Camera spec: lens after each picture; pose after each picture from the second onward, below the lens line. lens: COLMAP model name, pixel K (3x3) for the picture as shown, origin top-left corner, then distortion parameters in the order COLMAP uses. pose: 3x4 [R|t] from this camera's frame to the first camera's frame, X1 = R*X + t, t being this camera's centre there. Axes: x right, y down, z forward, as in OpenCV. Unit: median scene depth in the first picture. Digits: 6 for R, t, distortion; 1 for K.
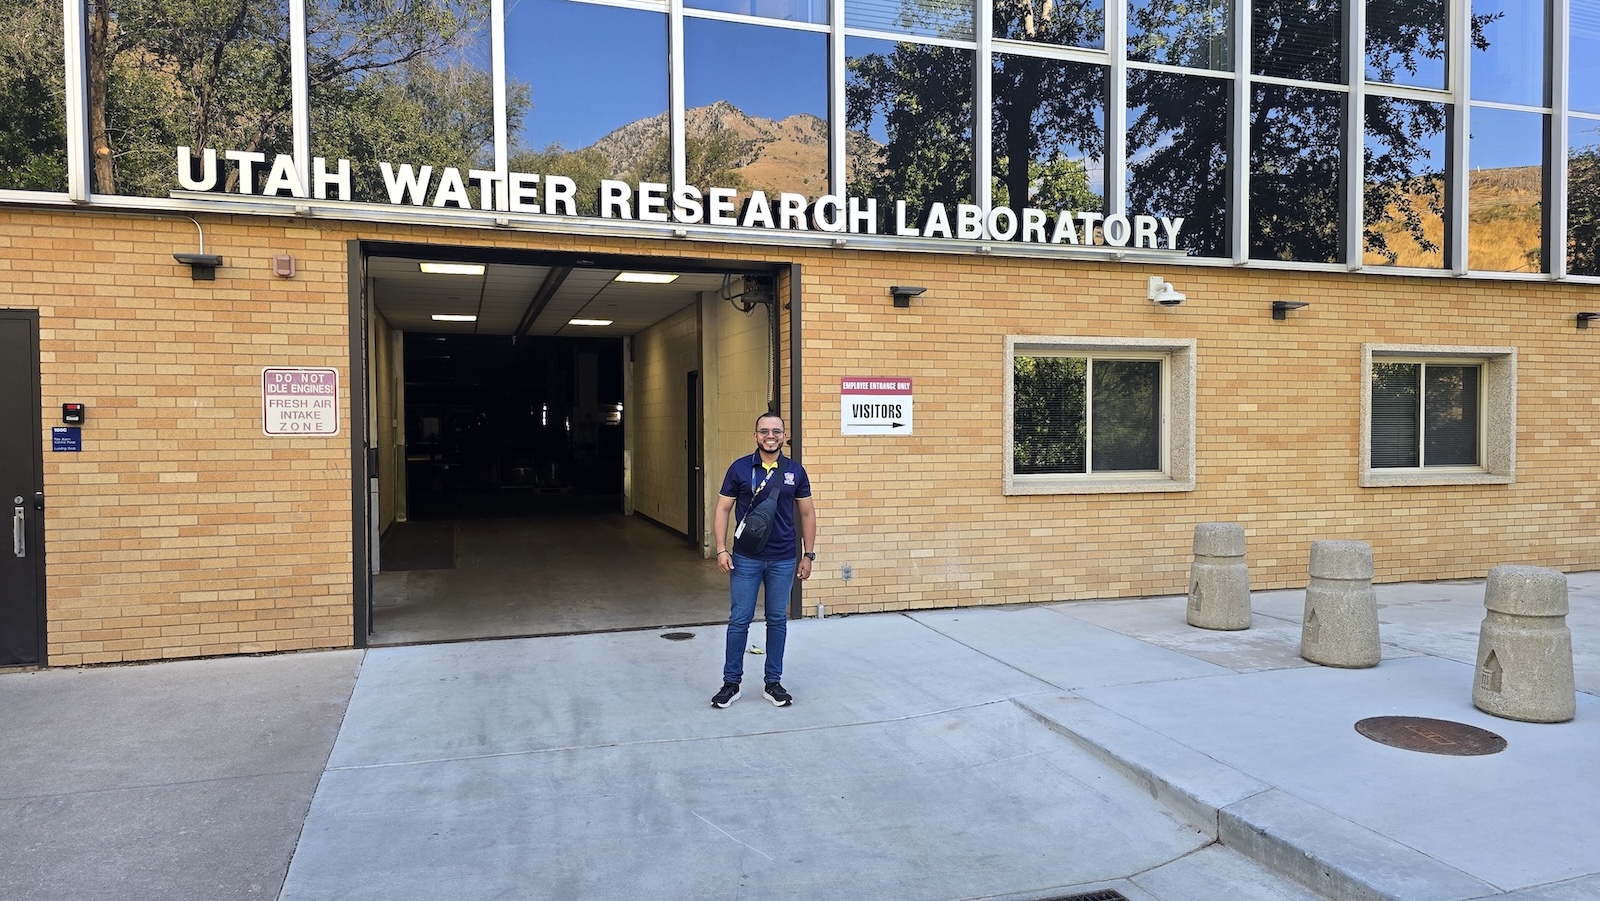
lens RADIAL K [[1064.6, 0, 813.4], [0, 1064.6, 453.8], [0, 0, 1]] dist [0.040207, -0.008217]
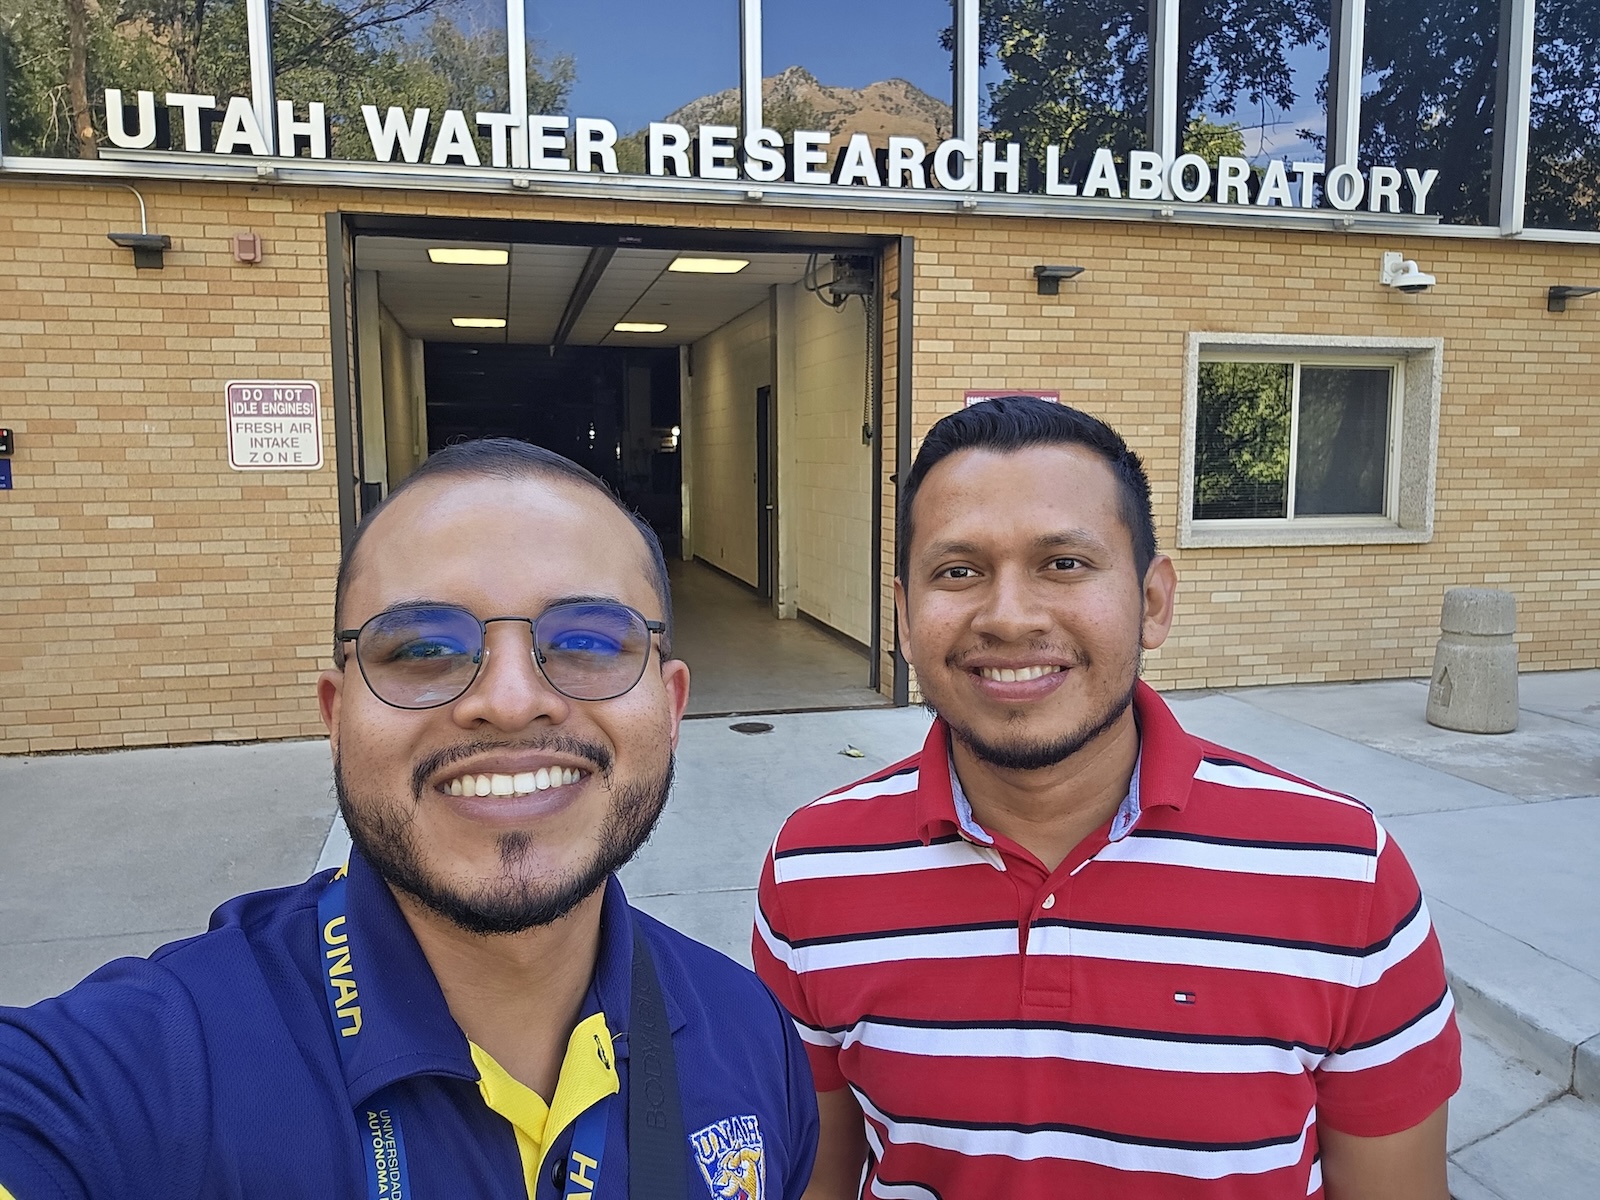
lens RADIAL K [[1191.8, 0, 790.7], [0, 1191.8, 607.3], [0, 0, 1]] dist [-0.012457, 0.001114]
pose [[0.996386, 0.011212, -0.084197, -0.026122], [-0.002430, 0.994606, 0.103698, -0.006662], [0.084905, -0.103119, 0.991039, 0.148523]]
